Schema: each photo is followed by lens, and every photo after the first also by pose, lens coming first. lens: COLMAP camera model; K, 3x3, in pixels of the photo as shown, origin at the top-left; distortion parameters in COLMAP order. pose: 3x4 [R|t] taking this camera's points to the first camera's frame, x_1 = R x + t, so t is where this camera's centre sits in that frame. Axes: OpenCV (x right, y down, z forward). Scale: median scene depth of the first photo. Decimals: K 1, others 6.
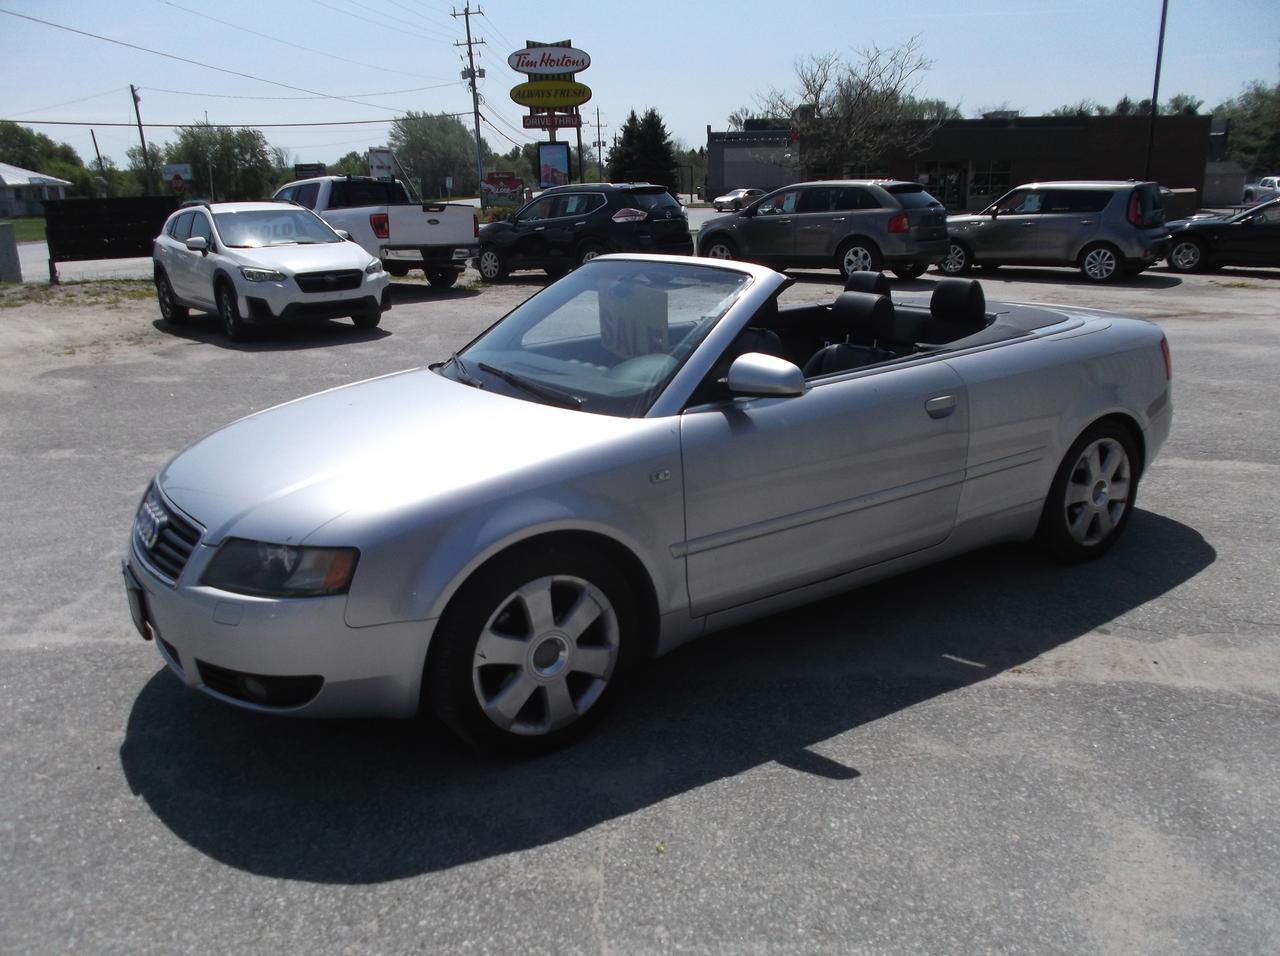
lens RADIAL K [[1026.0, 0, 637.9], [0, 1026.0, 481.4], [0, 0, 1]] dist [-0.022835, 0.011252]
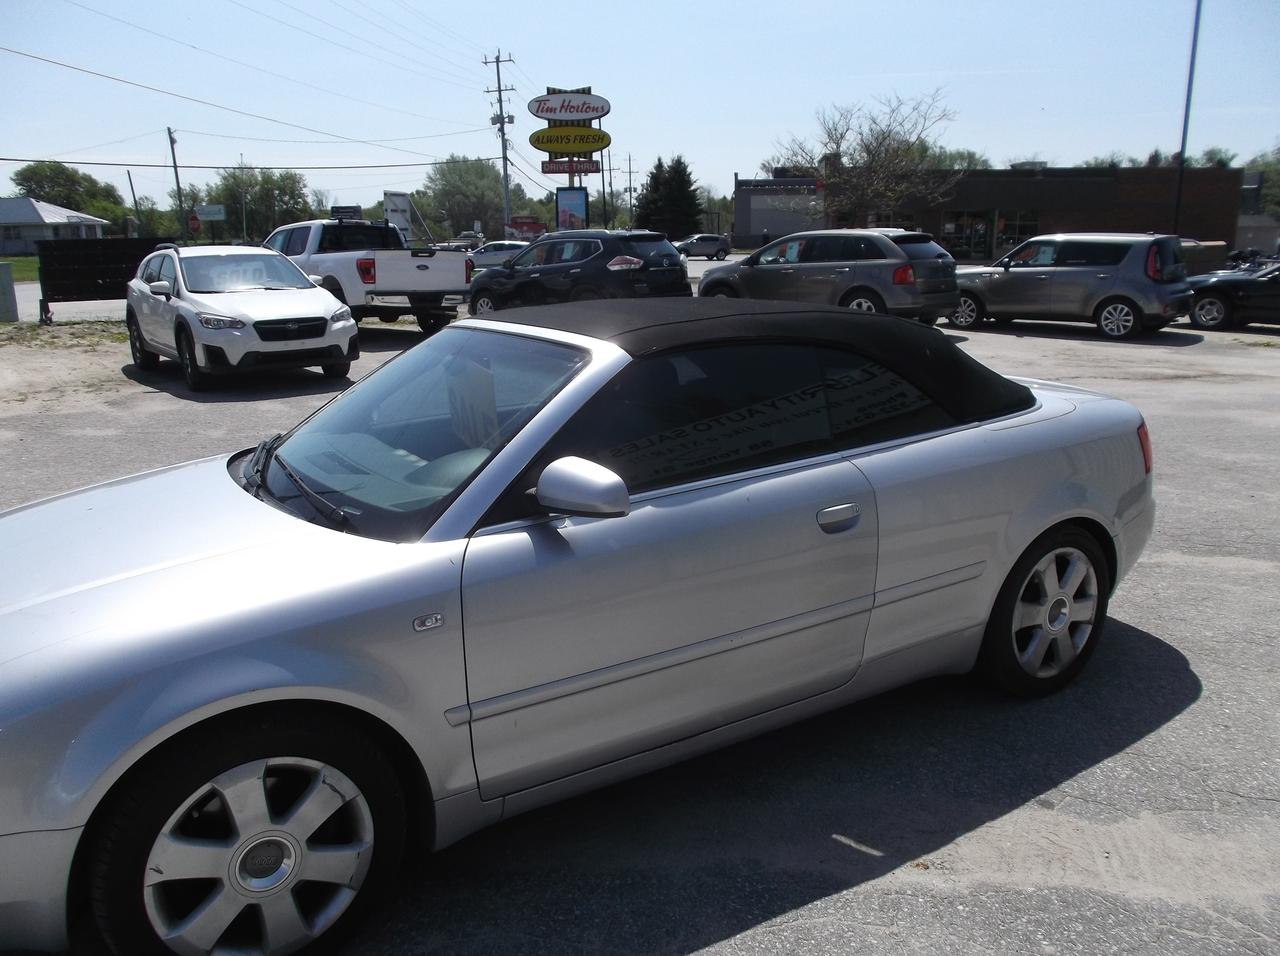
lens RADIAL K [[1026.0, 0, 645.3], [0, 1026.0, 478.2], [0, 0, 1]] dist [-0.022835, 0.011252]
pose [[0.999591, 0.017174, -0.022880, 0.044775], [-0.018173, 0.998859, -0.044175, -0.018245], [0.022096, 0.044573, 0.998762, 0.053825]]
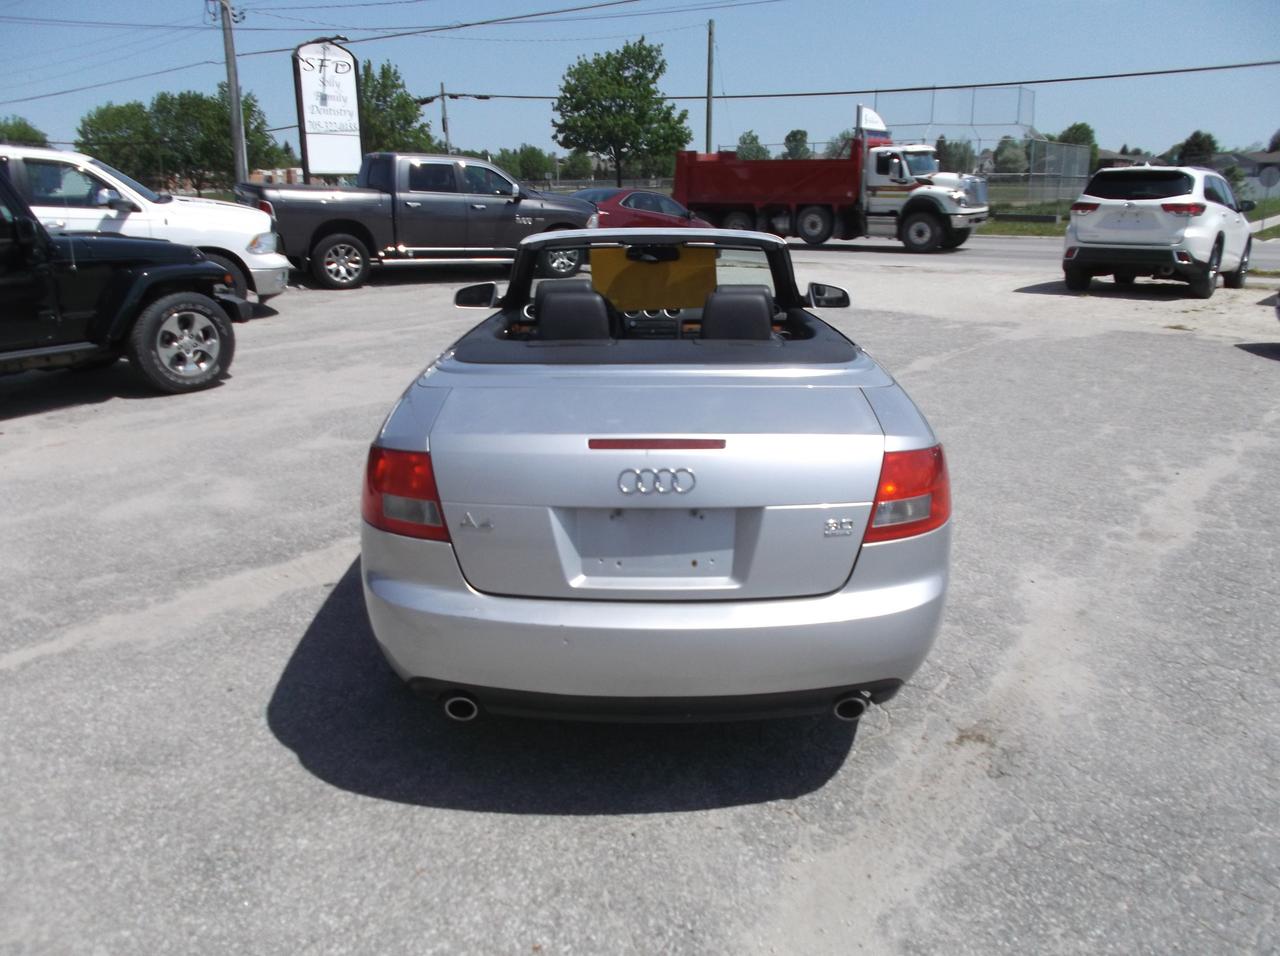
lens RADIAL K [[1026.0, 0, 642.2], [0, 1026.0, 477.8], [0, 0, 1]] dist [-0.022835, 0.011252]
pose [[-0.574426, 0.241053, -0.782259, 0.304987], [-0.219432, 0.875331, 0.430866, -0.138337], [0.788597, 0.419153, -0.449918, 0.477631]]
